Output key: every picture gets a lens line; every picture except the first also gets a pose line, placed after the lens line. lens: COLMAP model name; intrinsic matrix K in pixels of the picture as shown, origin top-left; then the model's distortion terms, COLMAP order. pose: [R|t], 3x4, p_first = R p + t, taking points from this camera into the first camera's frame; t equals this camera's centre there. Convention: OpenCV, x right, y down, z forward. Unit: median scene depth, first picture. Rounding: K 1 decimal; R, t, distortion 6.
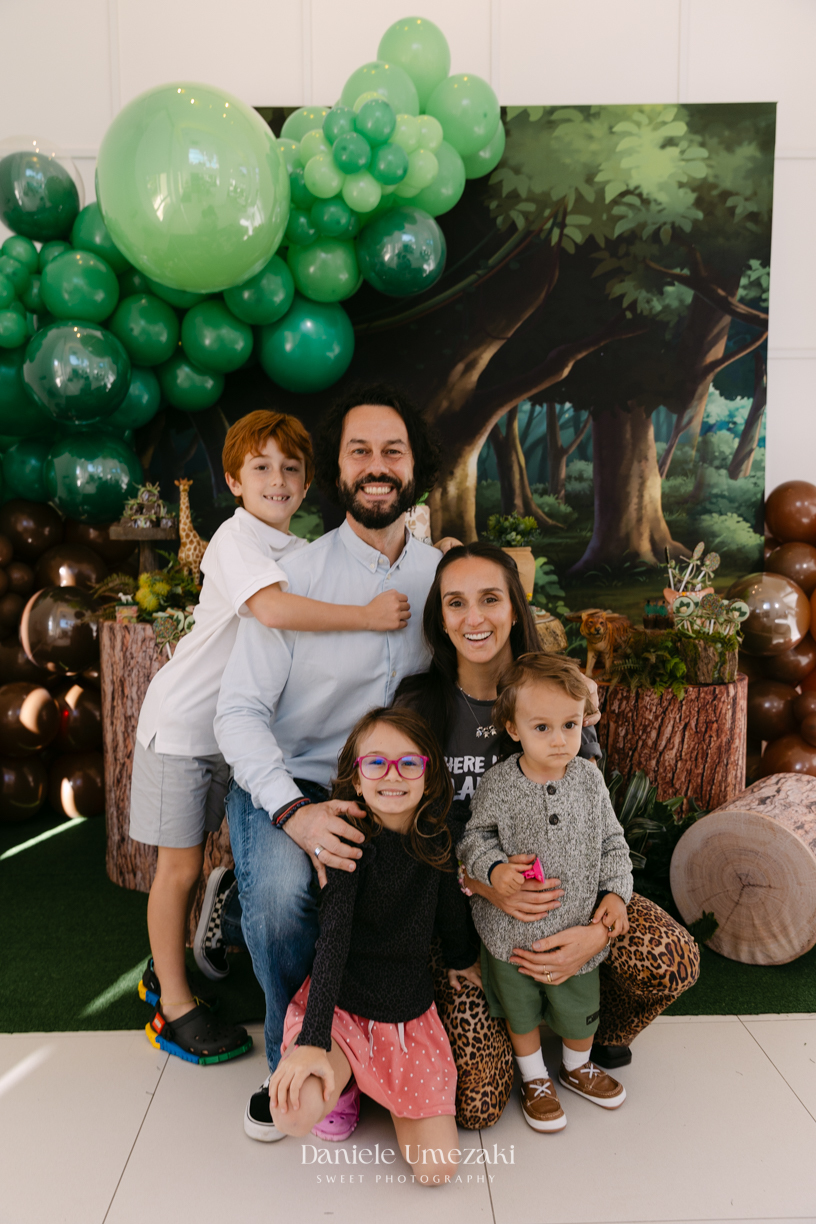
lens RADIAL K [[1010.6, 0, 408.0], [0, 1010.6, 612.0], [0, 0, 1]] dist [-0.007677, 0.012552]
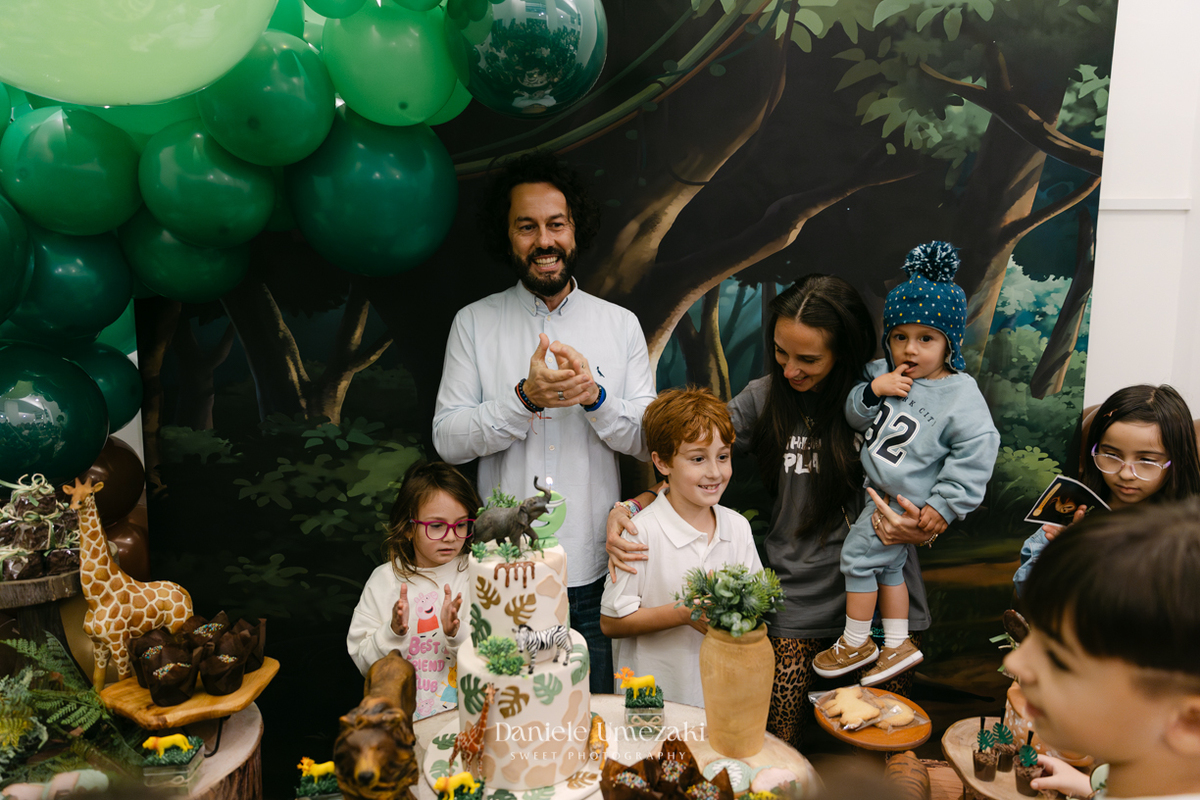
lens RADIAL K [[794.0, 0, 604.5], [0, 794.0, 397.6], [0, 0, 1]] dist [0.004510, 0.000499]
pose [[0.999892, 0.005694, 0.013574, 0.027123], [-0.006277, 0.999041, 0.043337, -0.155196], [-0.013314, -0.043418, 0.998968, 0.483138]]
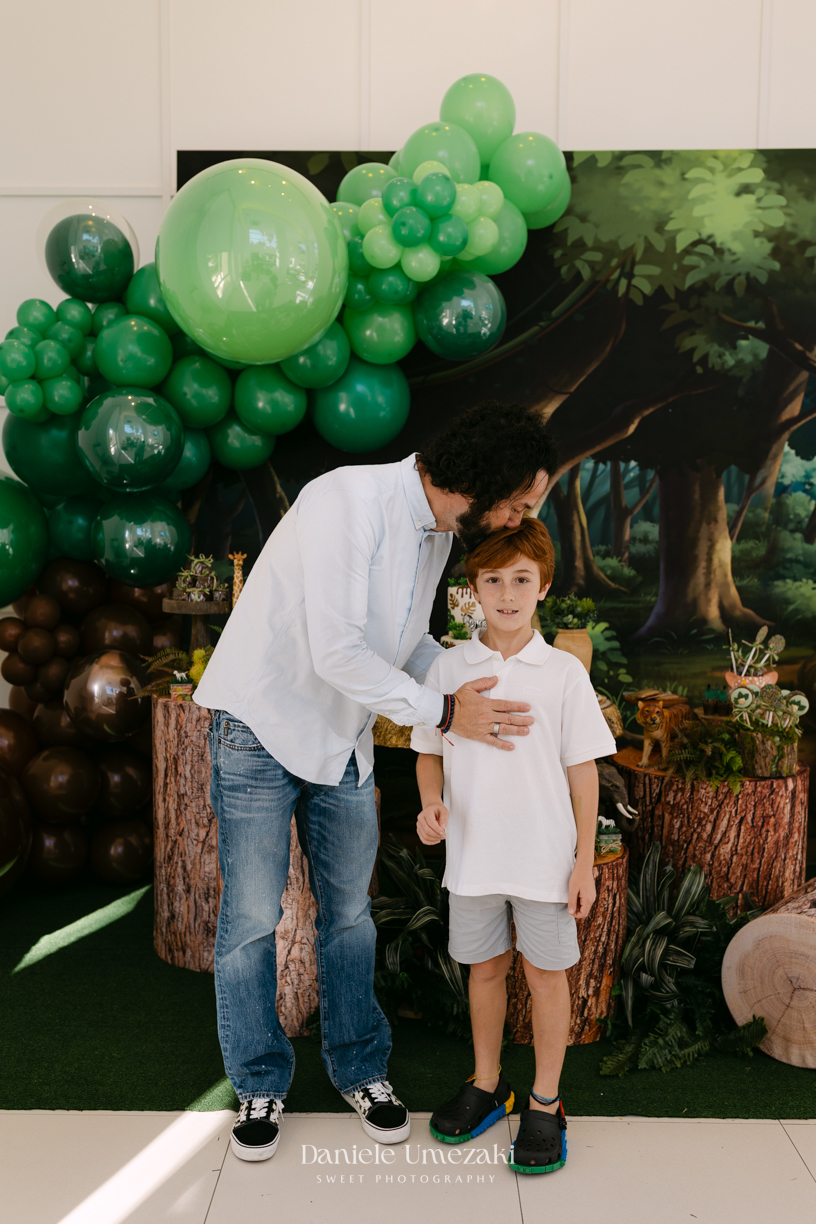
lens RADIAL K [[1191.3, 0, 404.0], [0, 1191.3, 609.5], [0, 0, 1]] dist [0.004678, -0.005287]
pose [[0.998841, 0.017004, -0.045023, -0.004242], [-0.017232, 0.999841, -0.004666, -0.059168], [0.044936, 0.005436, 0.998975, -0.130281]]
